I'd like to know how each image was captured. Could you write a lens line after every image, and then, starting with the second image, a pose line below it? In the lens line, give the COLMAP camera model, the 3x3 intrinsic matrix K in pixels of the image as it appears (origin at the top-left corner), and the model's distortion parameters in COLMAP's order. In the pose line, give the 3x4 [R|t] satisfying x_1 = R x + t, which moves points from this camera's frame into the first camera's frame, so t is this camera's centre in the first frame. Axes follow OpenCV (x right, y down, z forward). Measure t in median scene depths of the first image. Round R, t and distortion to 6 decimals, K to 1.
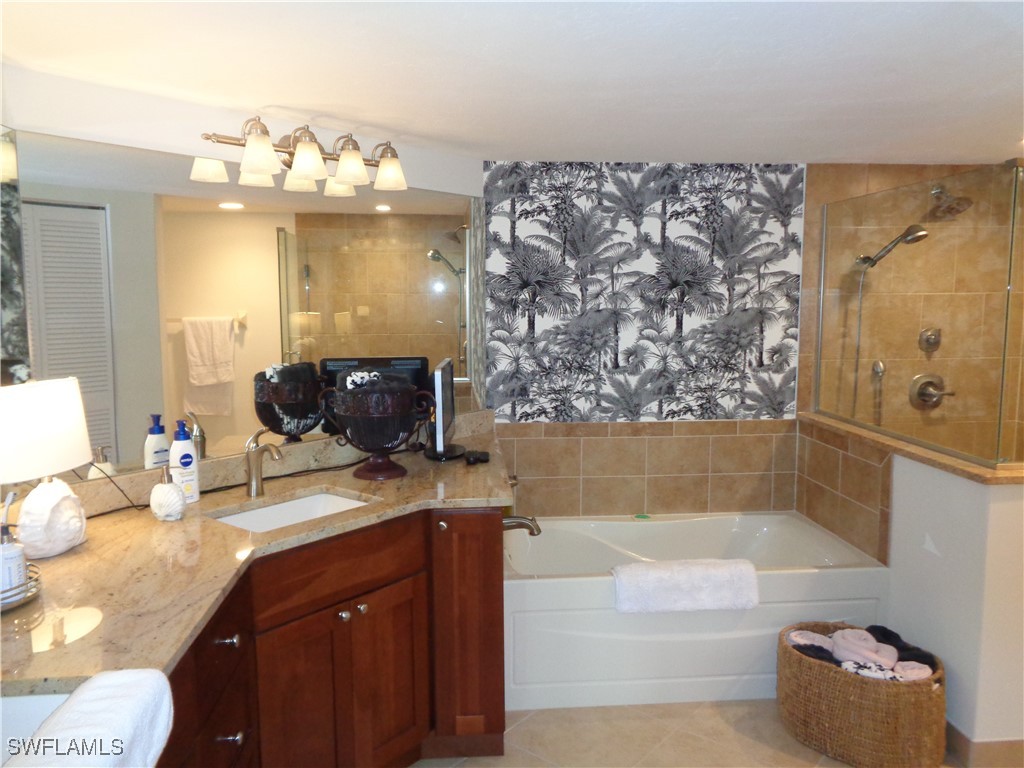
lens RADIAL K [[766.5, 0, 512.0], [0, 766.5, 384.0], [0, 0, 1]] dist [0.001193, 0.006547]
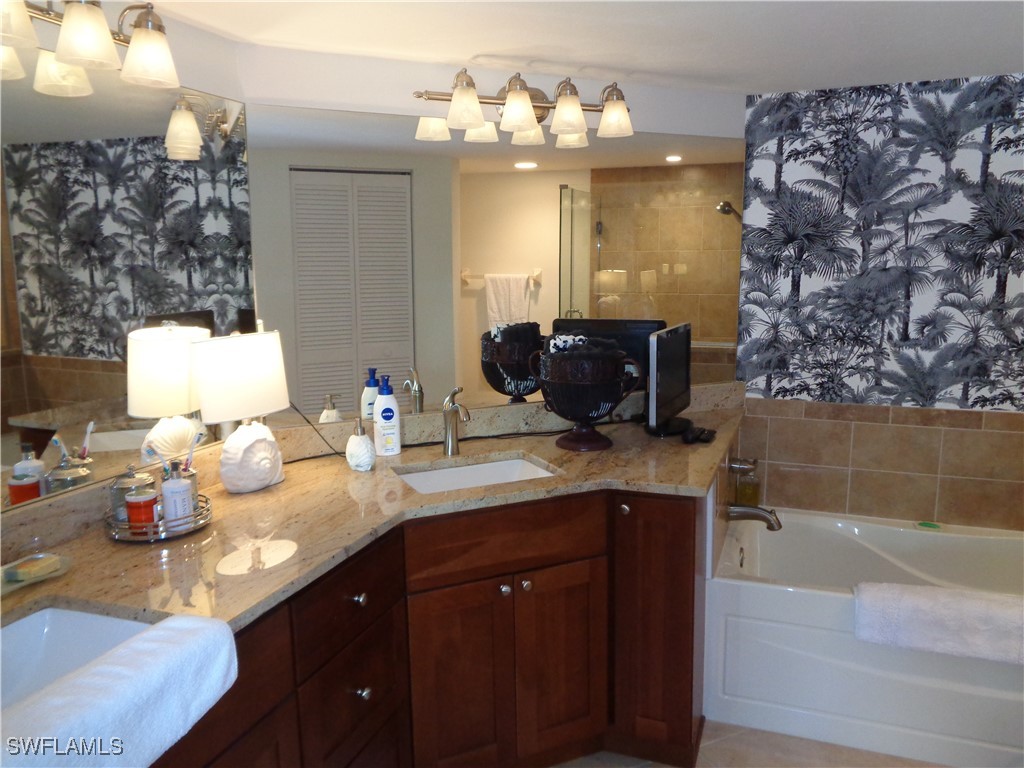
lens RADIAL K [[766.5, 0, 512.0], [0, 766.5, 384.0], [0, 0, 1]] dist [0.001193, 0.006547]
pose [[0.904545, 0.064463, -0.421477, 0.106827], [-0.041361, 0.997109, 0.063737, -0.009670], [0.424368, -0.040220, 0.904596, 0.086964]]
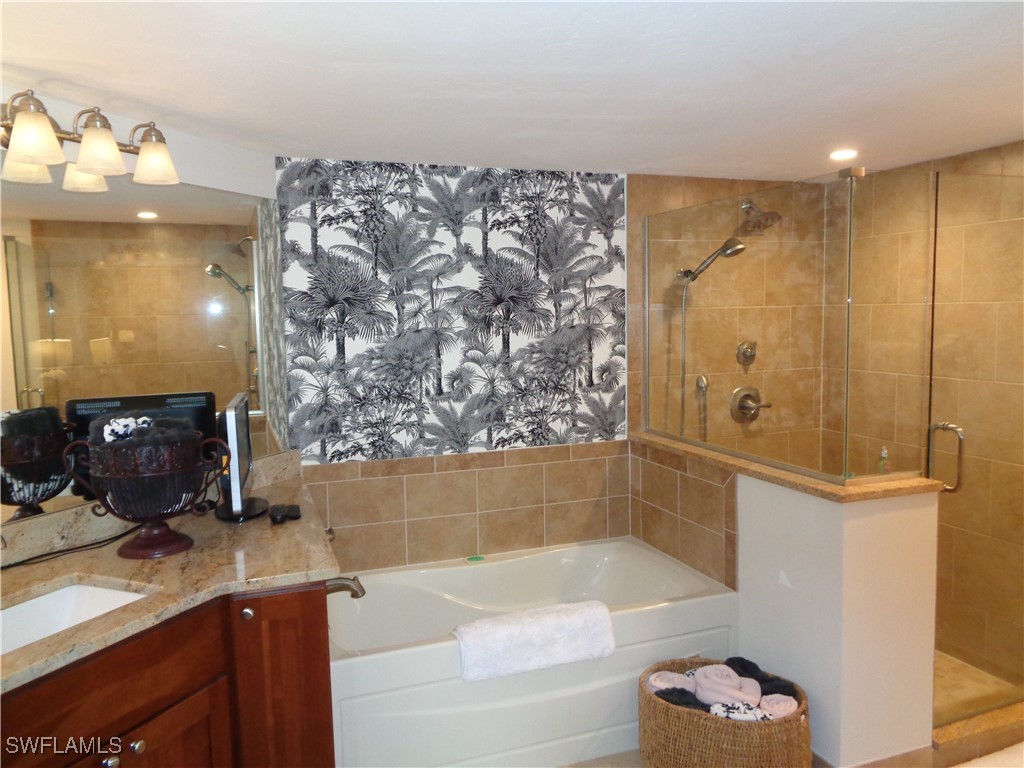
lens RADIAL K [[770.4, 0, 517.7], [0, 770.4, 386.1], [0, 0, 1]] dist [0.000143, 0.003193]
pose [[0.961635, -0.040039, 0.271395, -0.020181], [0.045989, 0.998820, -0.015597, -0.012924], [-0.270451, 0.027480, 0.962342, 0.115369]]
